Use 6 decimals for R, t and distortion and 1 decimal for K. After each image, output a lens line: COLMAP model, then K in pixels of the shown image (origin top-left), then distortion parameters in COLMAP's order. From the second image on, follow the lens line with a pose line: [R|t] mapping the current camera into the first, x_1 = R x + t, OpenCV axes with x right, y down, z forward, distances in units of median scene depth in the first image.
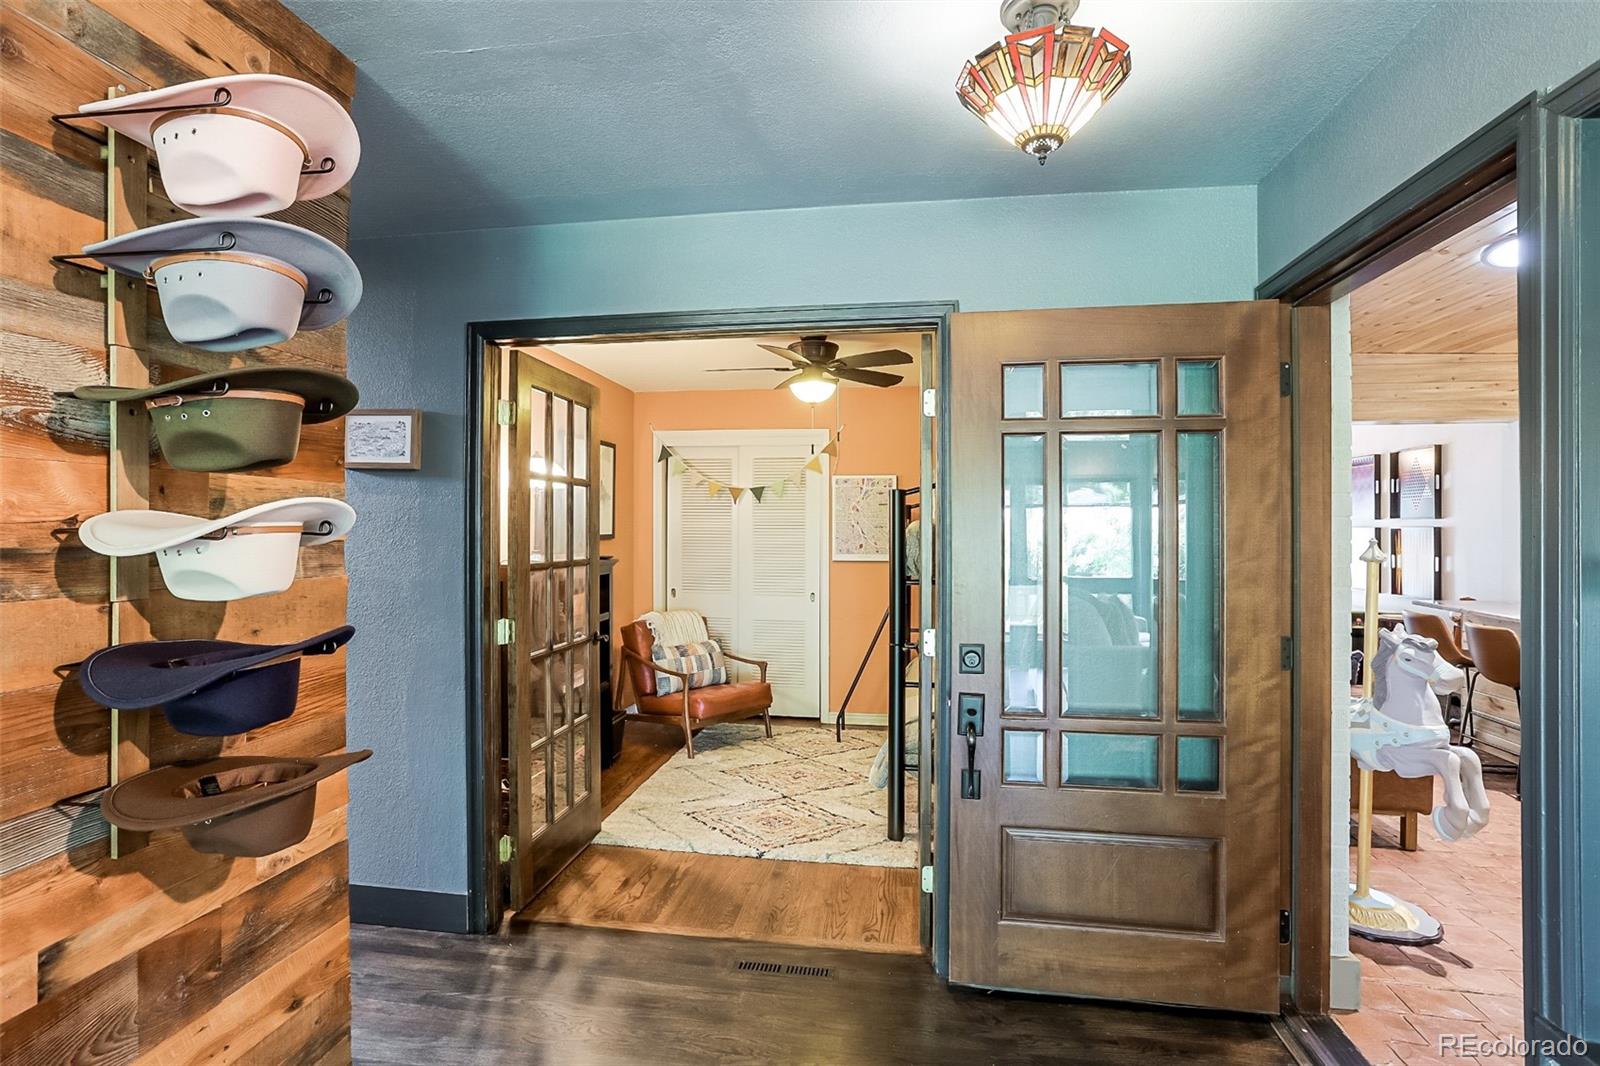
lens RADIAL K [[778.0, 0, 799.0], [0, 778.0, 523.7], [0, 0, 1]] dist [-0.061364, 0.035832]
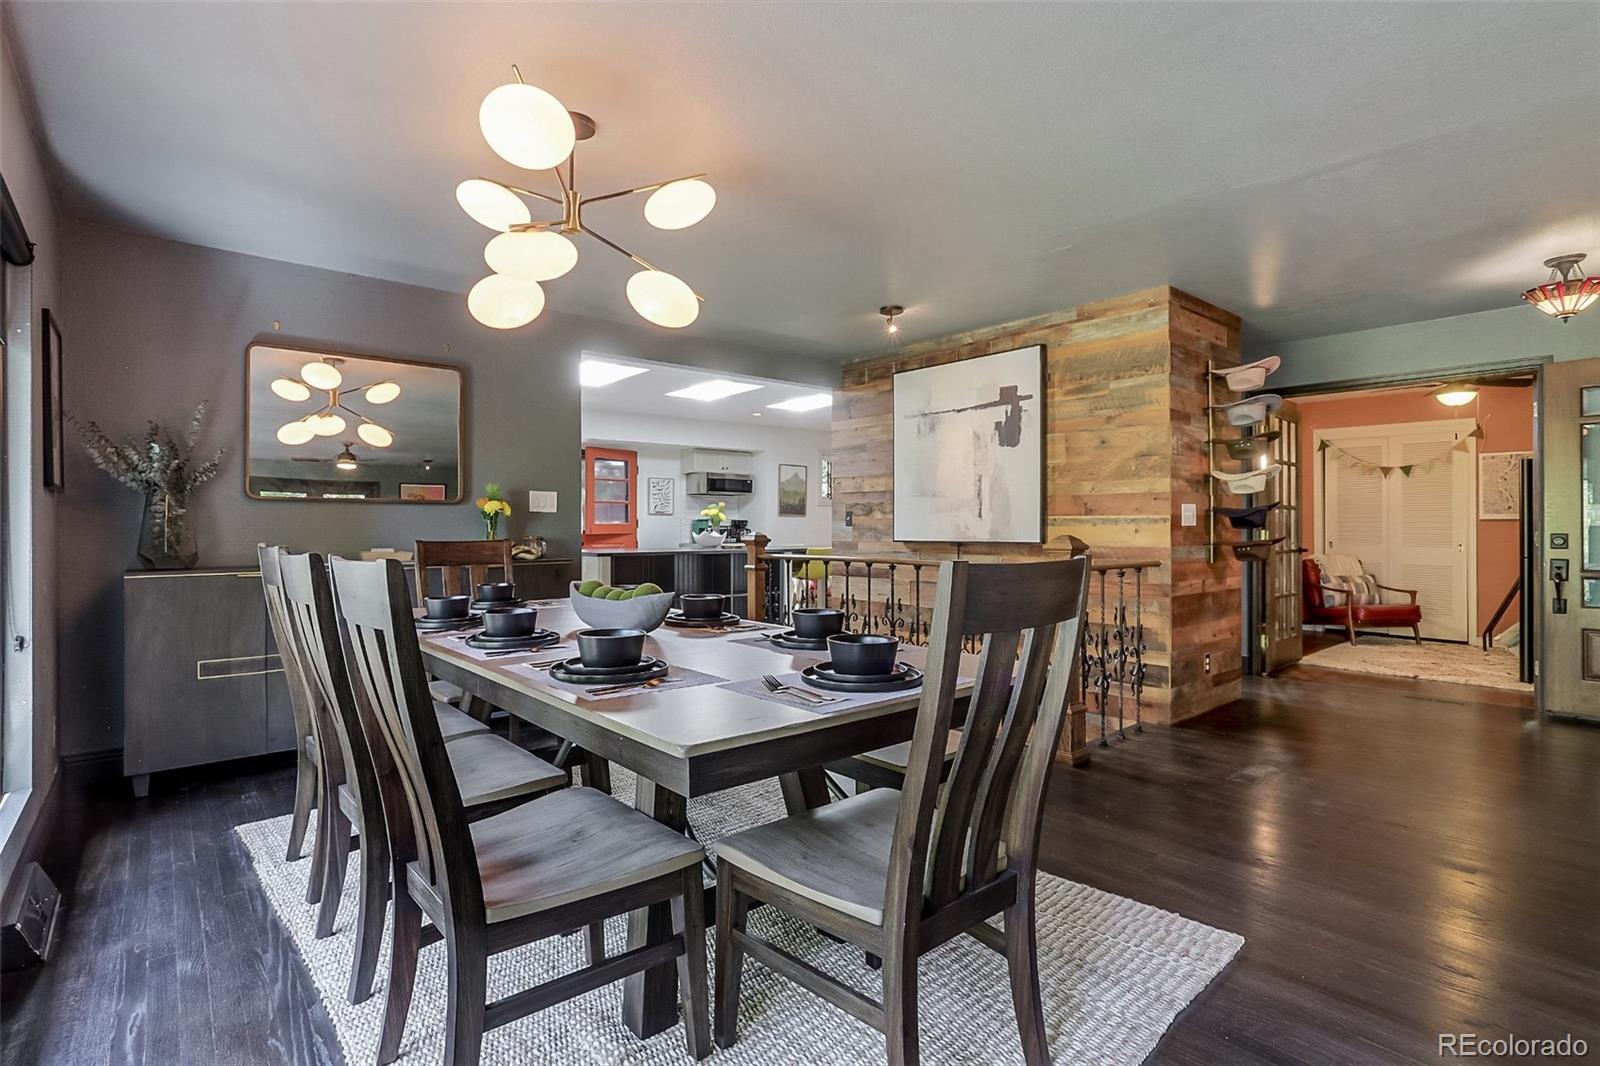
lens RADIAL K [[778.0, 0, 799.0], [0, 778.0, 523.7], [0, 0, 1]] dist [-0.061364, 0.035832]
pose [[0.756782, -0.004045, -0.653655, 0.010575], [0.004479, 0.999989, -0.001003, 0.056240], [0.653652, -0.002169, 0.756792, -0.765450]]
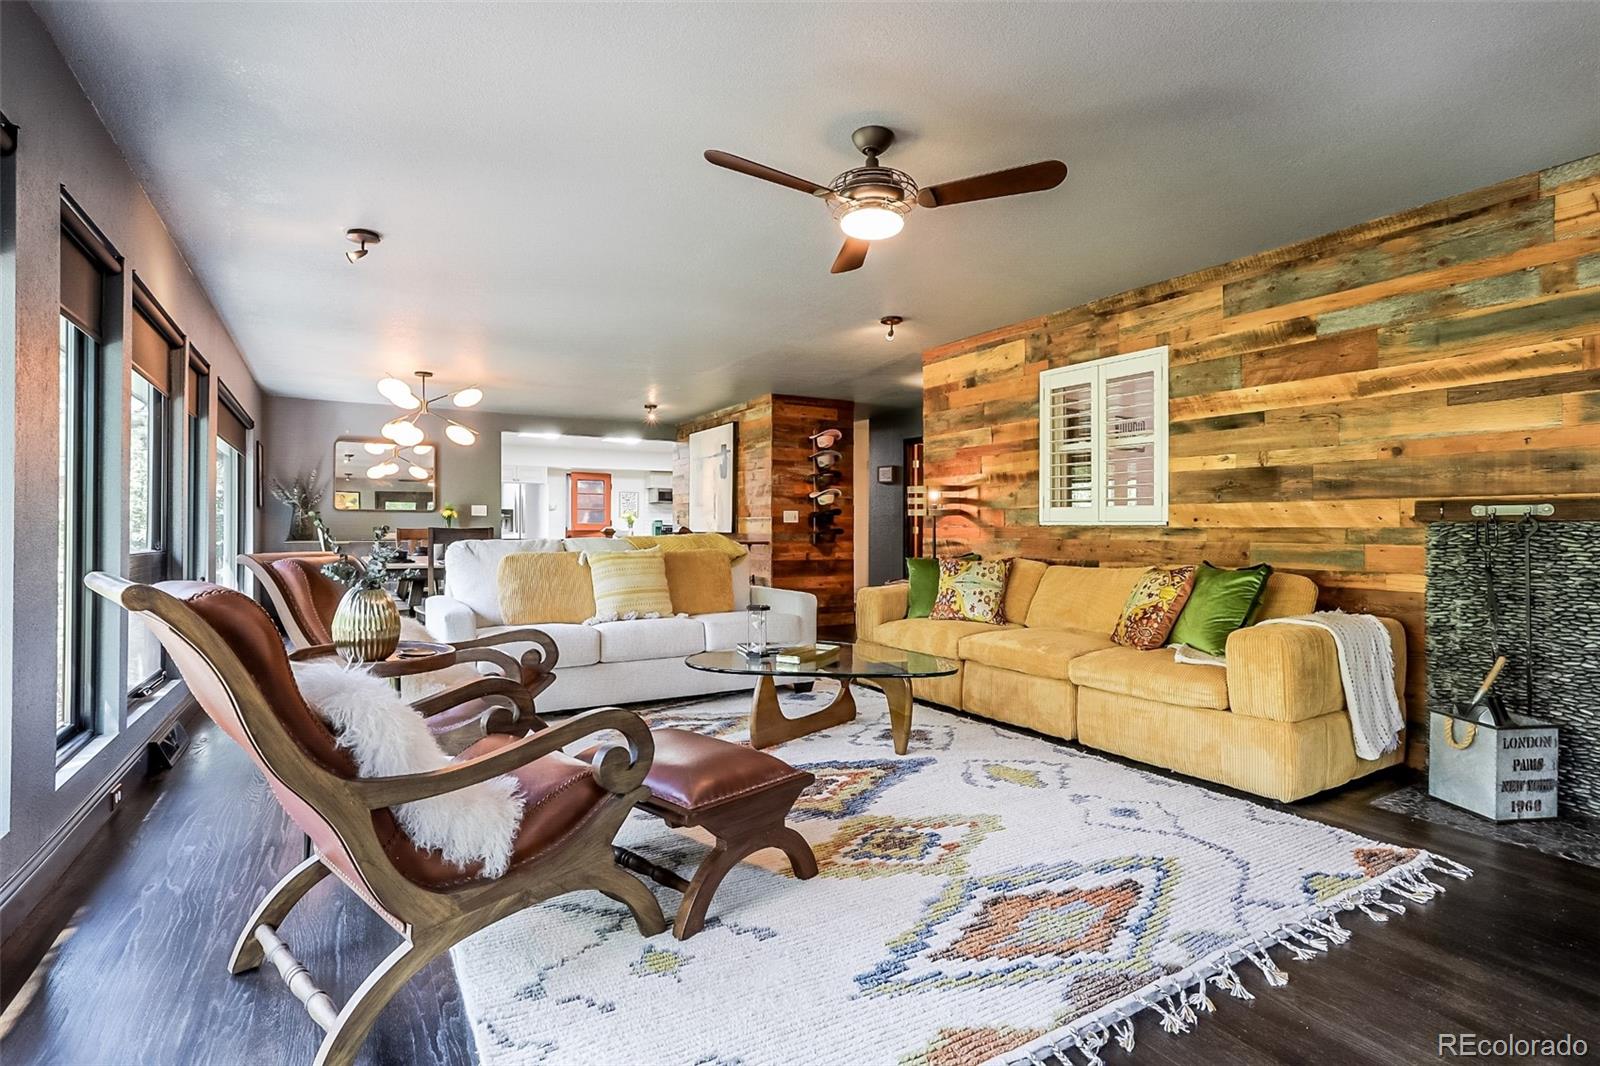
lens RADIAL K [[778.0, 0, 799.0], [0, 778.0, 523.7], [0, 0, 1]] dist [-0.061364, 0.035832]
pose [[0.644103, -0.005997, -0.764915, 1.033032], [0.003206, 0.999982, -0.005140, 0.071514], [0.764932, 0.000859, 0.644111, -0.855172]]
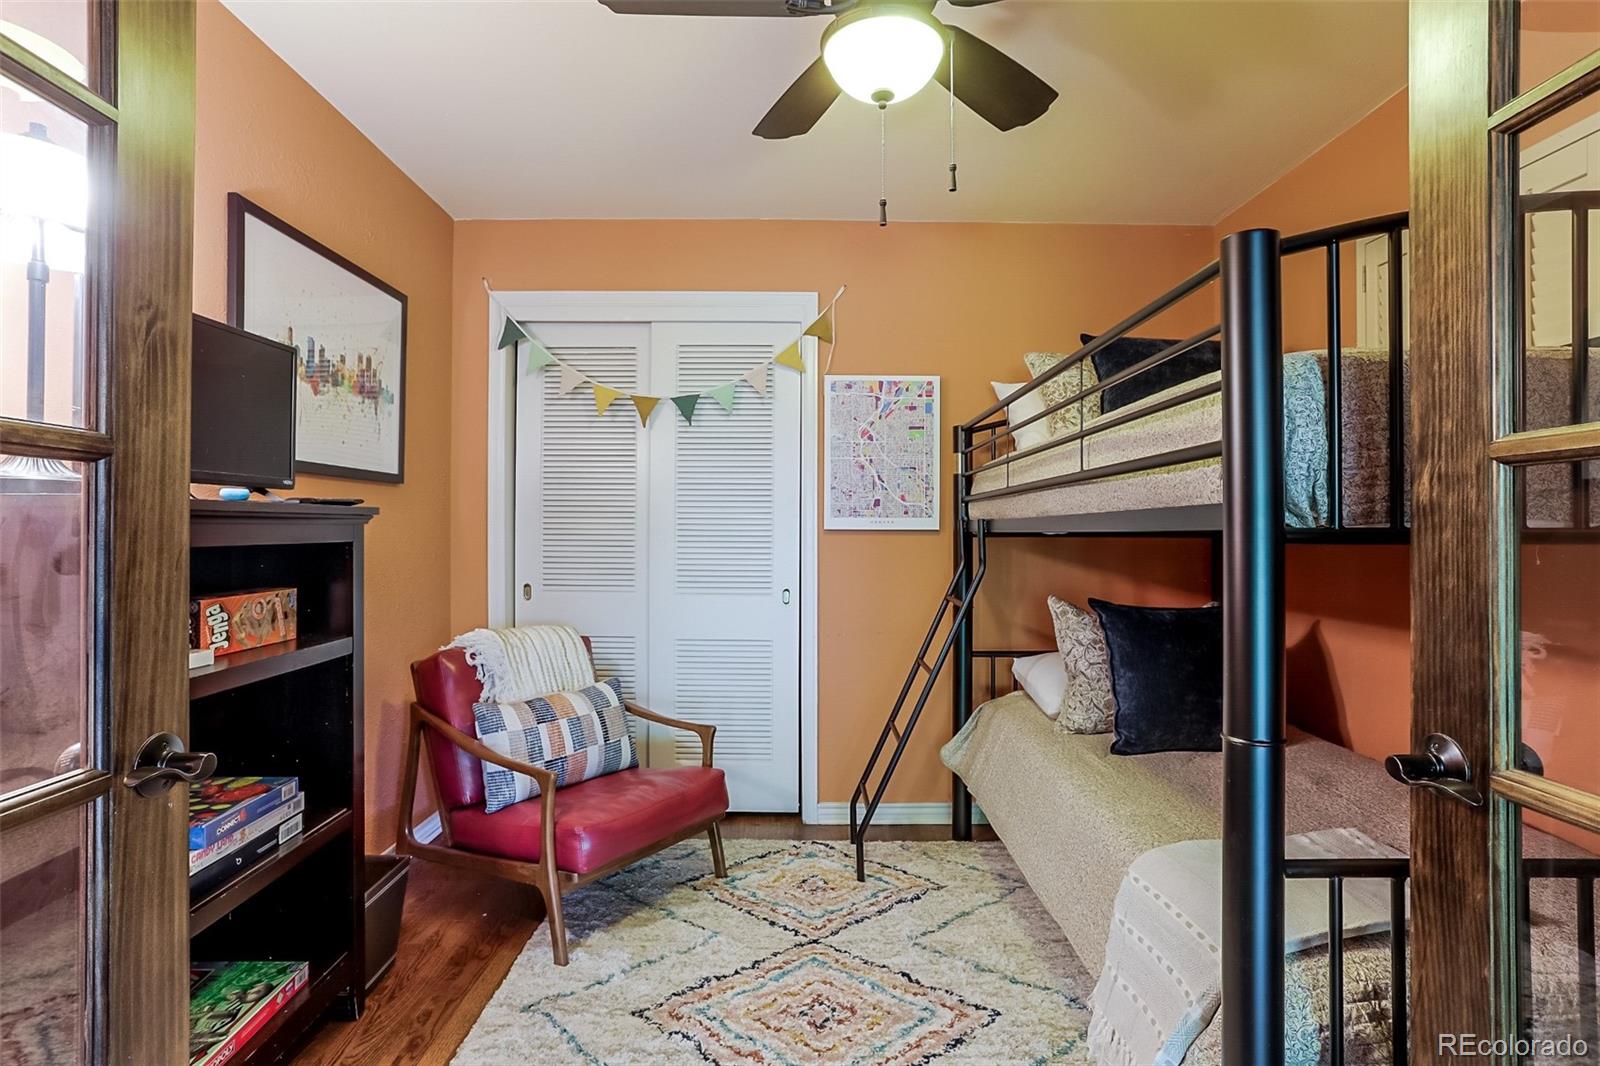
lens RADIAL K [[778.0, 0, 799.0], [0, 778.0, 523.7], [0, 0, 1]] dist [-0.061364, 0.035832]
pose [[0.987571, -0.000211, 0.157175, -0.067453], [0.000940, 0.999989, -0.004565, 0.049947], [-0.157173, 0.004656, 0.987560, 0.500936]]
